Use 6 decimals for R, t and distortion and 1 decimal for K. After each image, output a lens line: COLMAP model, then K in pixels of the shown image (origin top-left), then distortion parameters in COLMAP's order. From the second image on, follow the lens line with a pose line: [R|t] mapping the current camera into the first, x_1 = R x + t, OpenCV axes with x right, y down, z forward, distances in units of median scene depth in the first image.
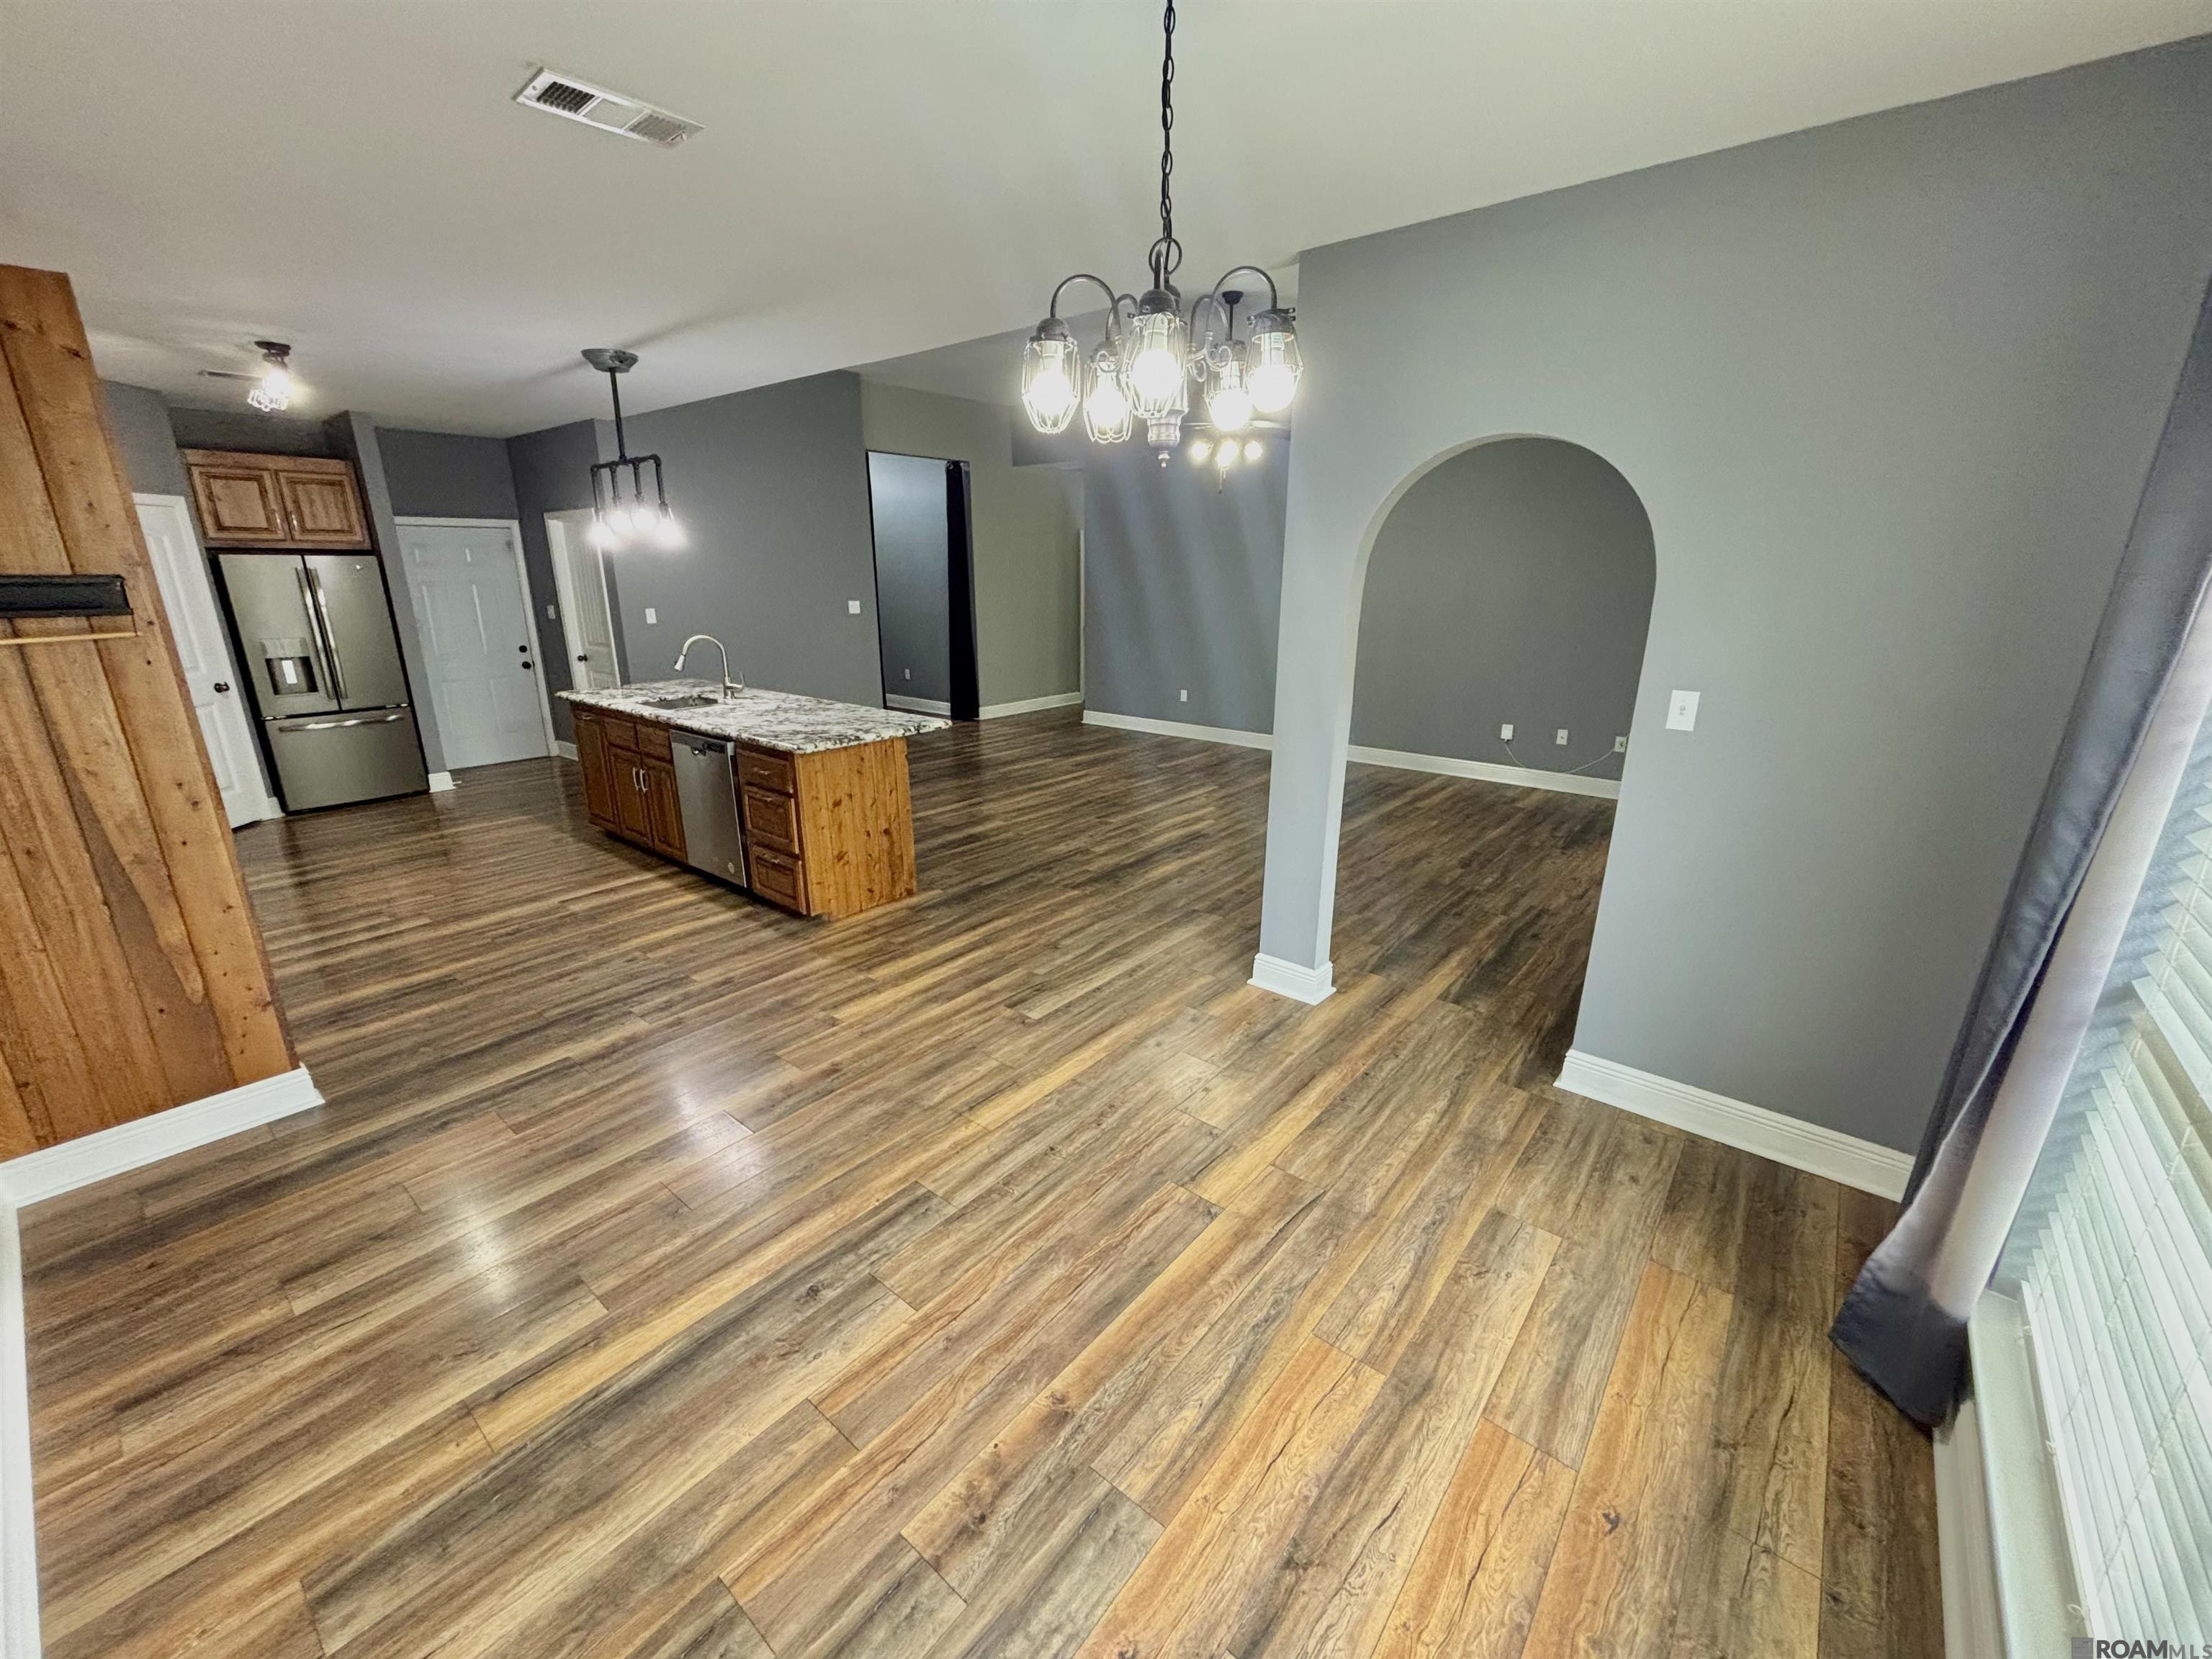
lens RADIAL K [[896.3, 0, 1099.0], [0, 896.3, 834.0], [0, 0, 1]] dist [-0.001270, 0.000529]
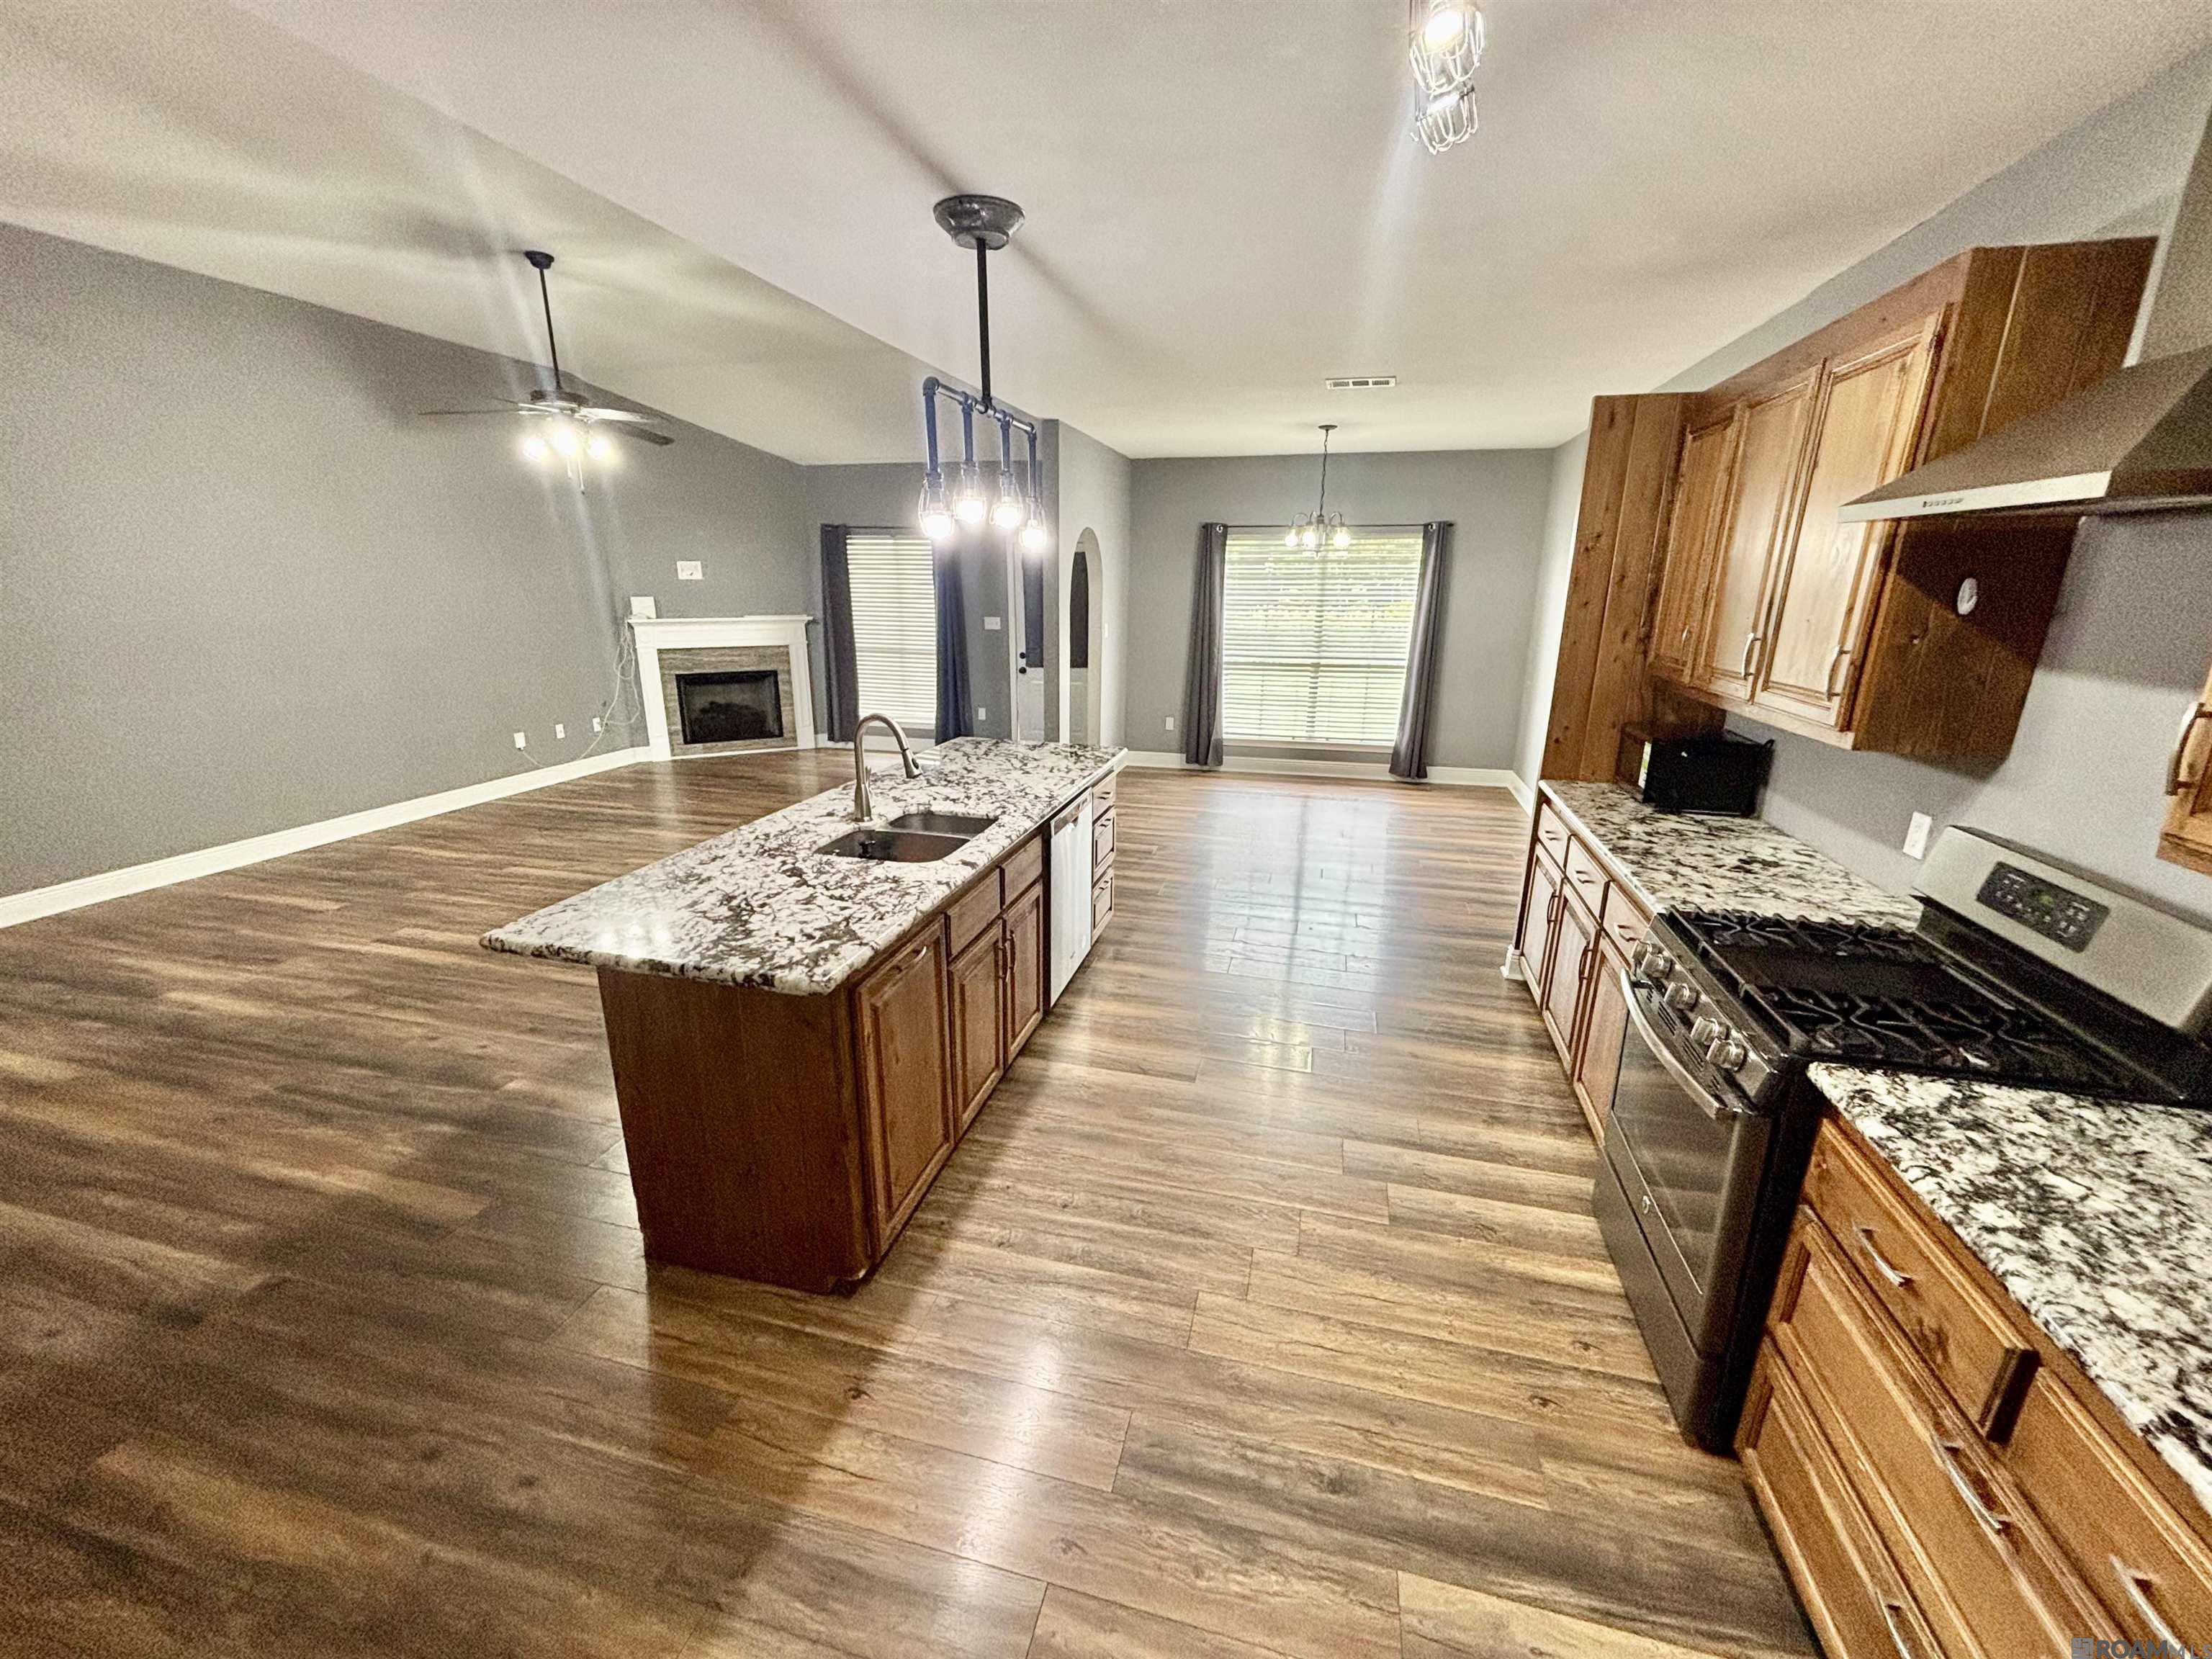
lens RADIAL K [[890.8, 0, 1092.4], [0, 890.8, 833.8], [0, 0, 1]] dist [0.000135, 0.000215]
pose [[-0.421509, -0.255862, 0.869980, -1.286282], [0.256183, 0.886693, 0.384898, -0.430960], [-0.869886, 0.385112, -0.308201, 1.400115]]
